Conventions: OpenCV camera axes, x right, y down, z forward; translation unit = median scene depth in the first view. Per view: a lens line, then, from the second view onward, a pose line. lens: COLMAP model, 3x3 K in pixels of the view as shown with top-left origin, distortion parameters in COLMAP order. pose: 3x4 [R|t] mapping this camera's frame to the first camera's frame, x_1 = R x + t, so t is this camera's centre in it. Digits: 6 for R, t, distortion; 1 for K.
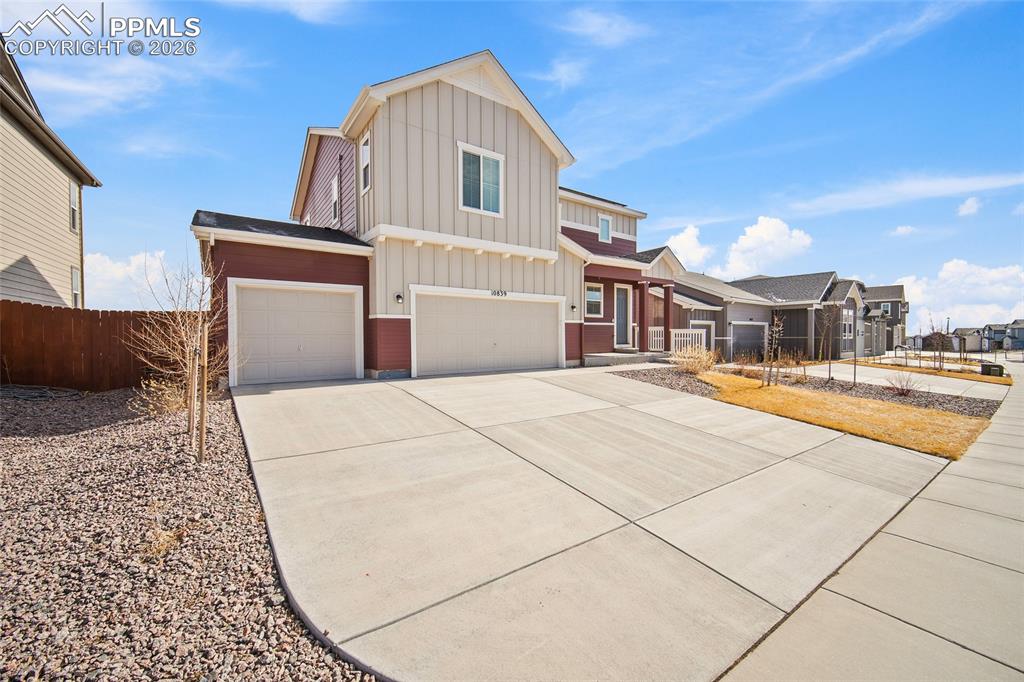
lens RADIAL K [[390.7, 0, 512.0], [0, 390.7, 341.0], [0, 0, 1]] dist [0.000475, -0.000034]
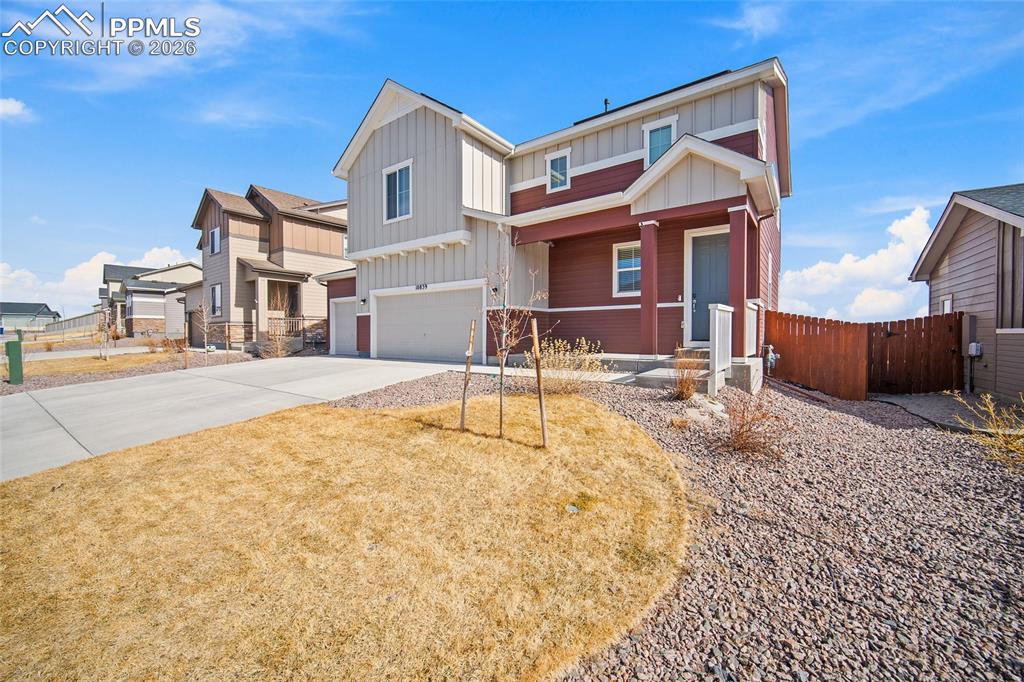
lens RADIAL K [[406.9, 0, 519.0], [0, 406.9, 335.6], [0, 0, 1]] dist [-0.002123, -0.000282]
pose [[0.333124, 0.014630, -0.942770, 1.122093], [-0.009543, 0.999881, 0.012144, -0.005354], [0.942835, 0.004952, 0.333223, 0.897095]]
